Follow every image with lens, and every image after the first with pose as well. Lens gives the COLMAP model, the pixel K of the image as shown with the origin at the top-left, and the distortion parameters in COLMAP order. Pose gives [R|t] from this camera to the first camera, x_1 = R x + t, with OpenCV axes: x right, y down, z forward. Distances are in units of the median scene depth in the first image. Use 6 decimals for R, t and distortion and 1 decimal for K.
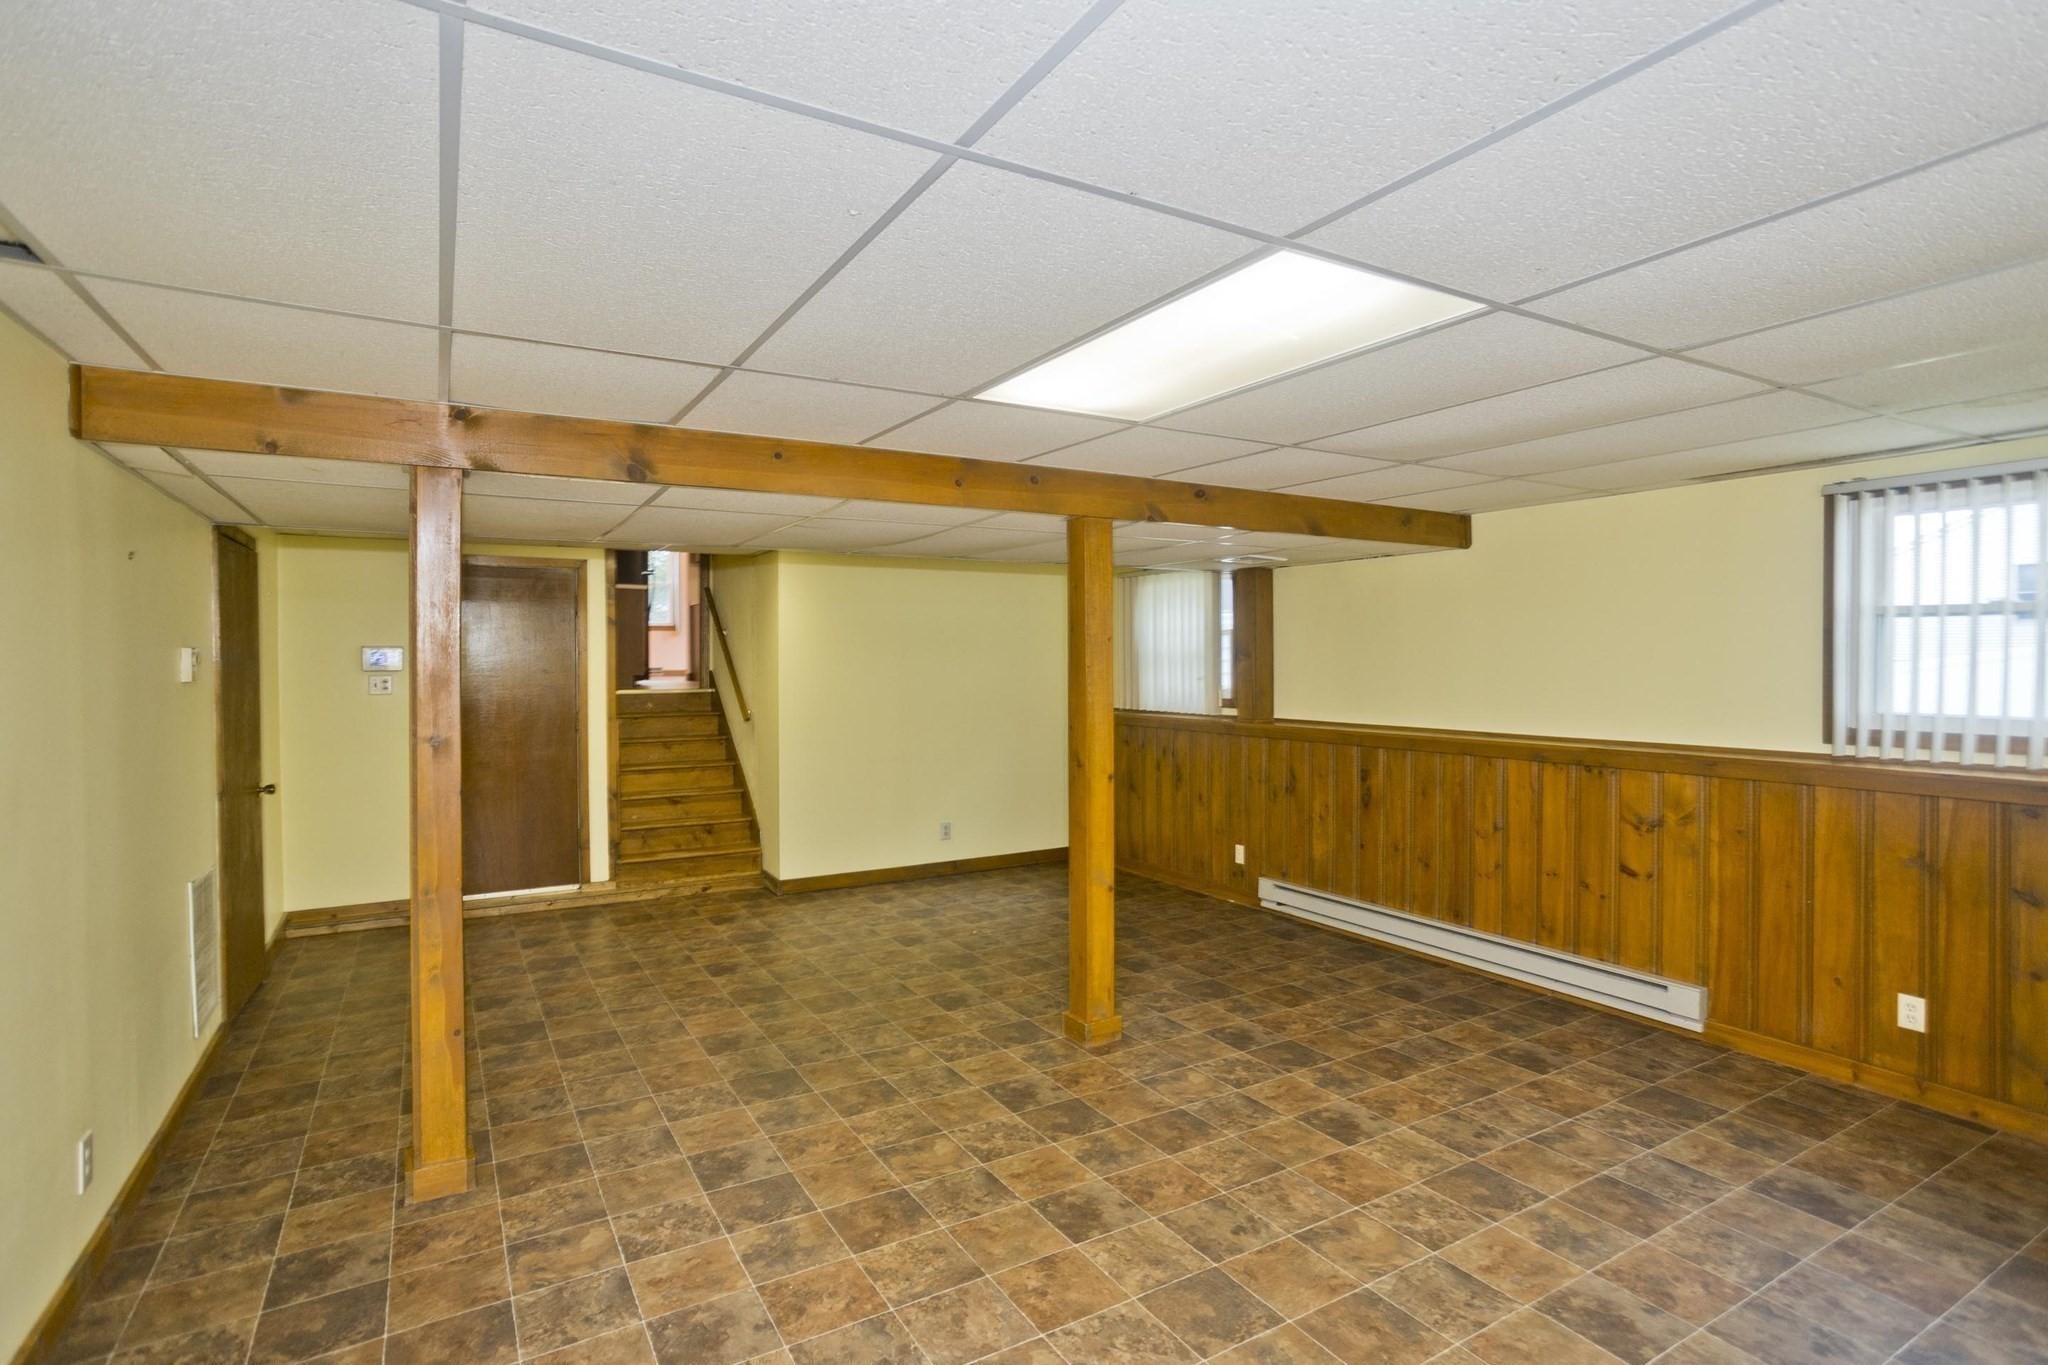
lens RADIAL K [[1014.5, 0, 1032.3], [0, 1014.5, 654.4], [0, 0, 1]] dist [-0.030837, 0.018849]
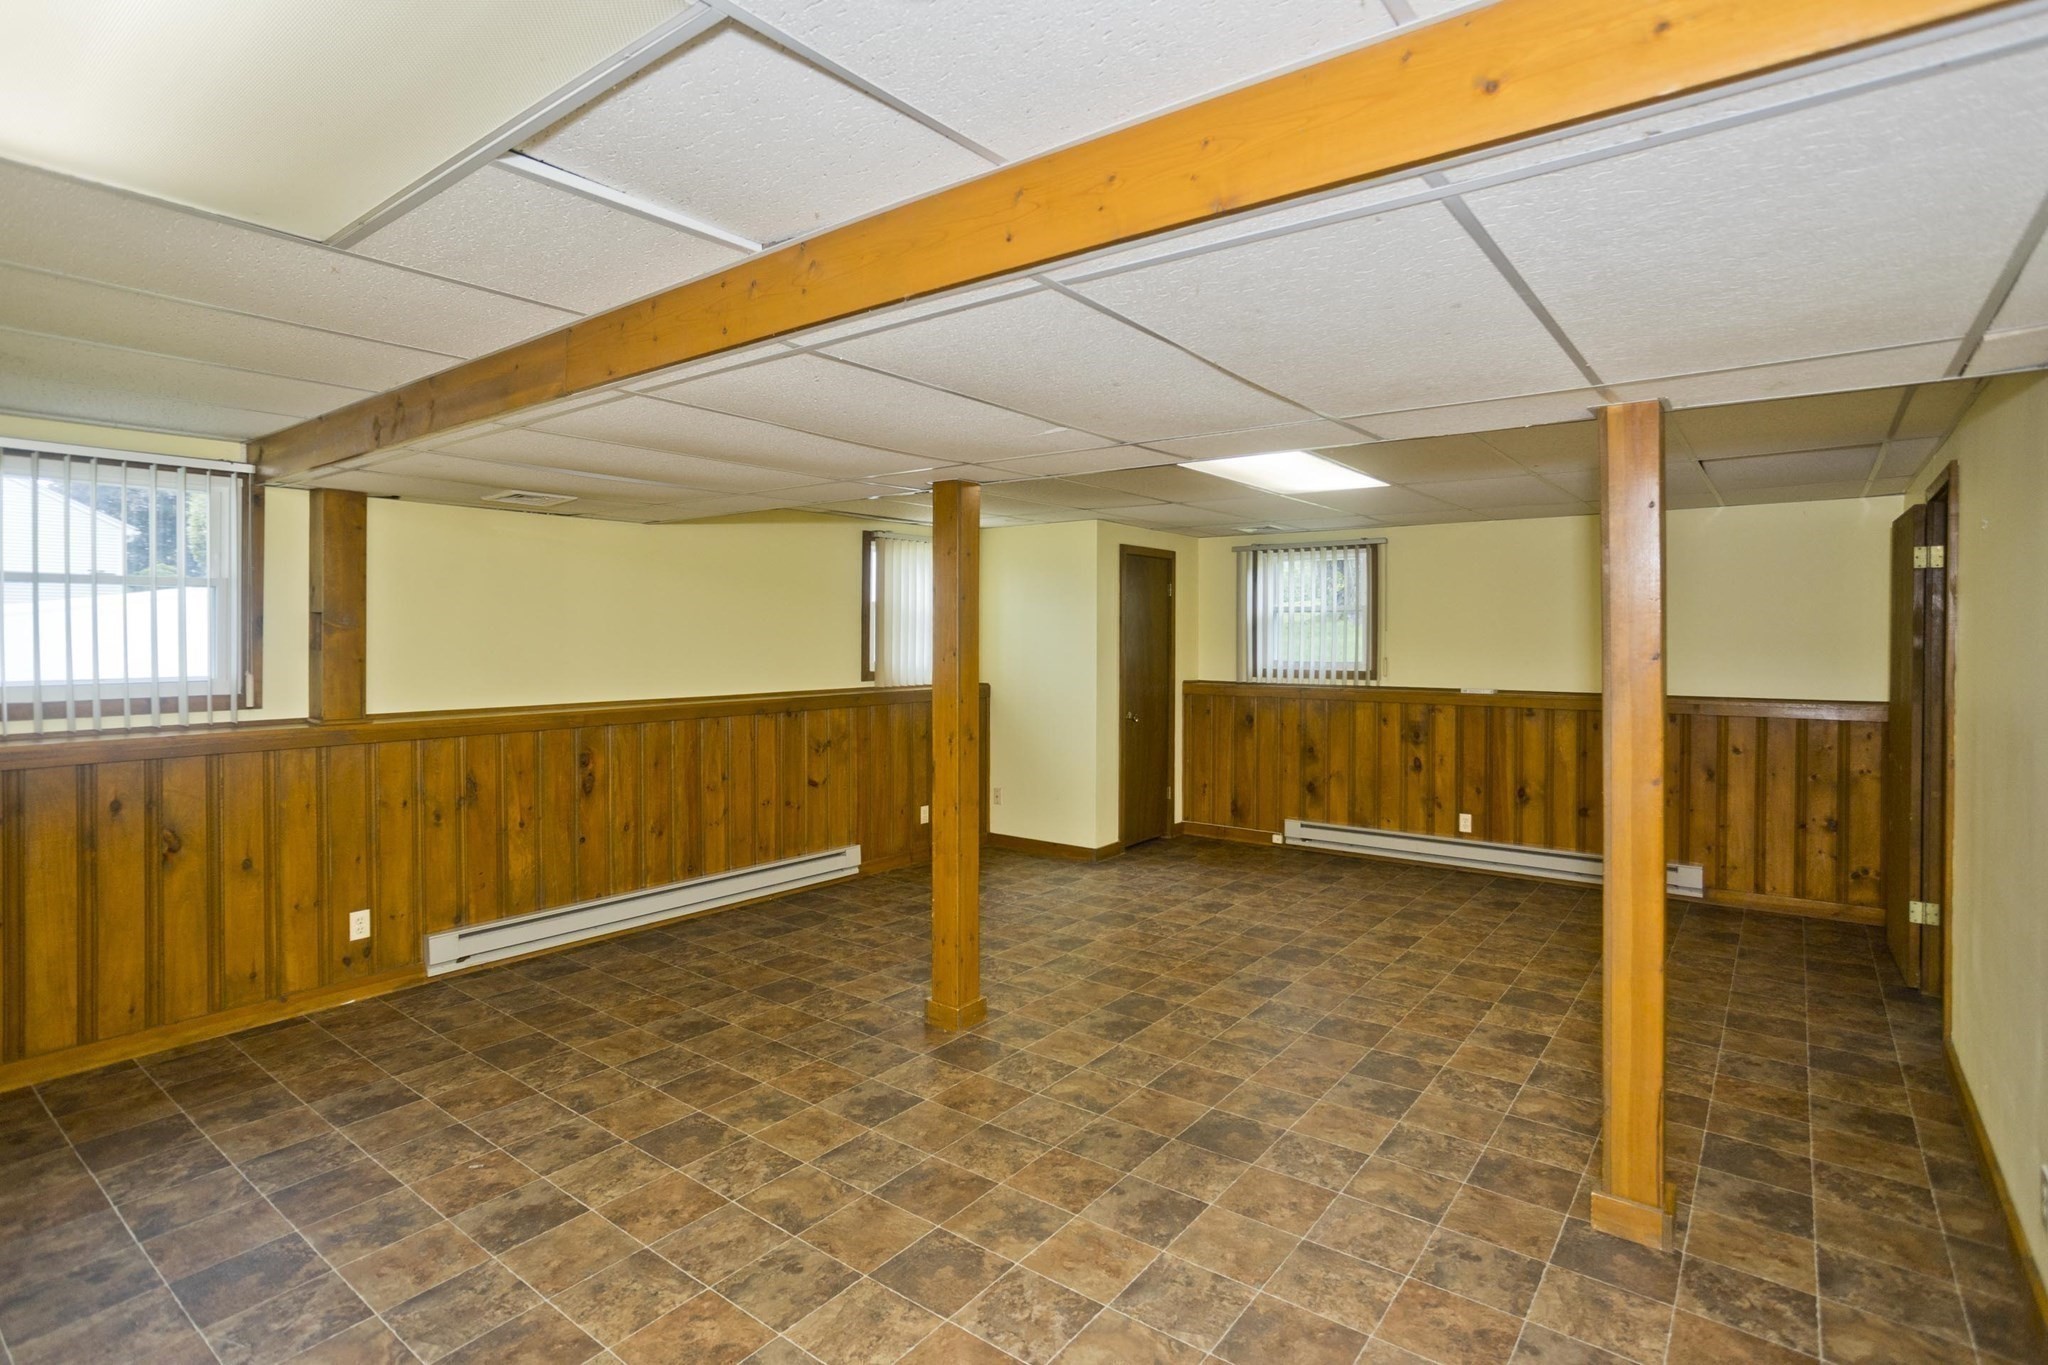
lens RADIAL K [[1014.5, 0, 1032.3], [0, 1014.5, 654.4], [0, 0, 1]] dist [-0.030837, 0.018849]
pose [[-0.375079, -0.012194, 0.926913, -1.153751], [-0.008293, 0.999918, 0.009798, 0.027038], [-0.926956, -0.004012, -0.375149, 1.749788]]
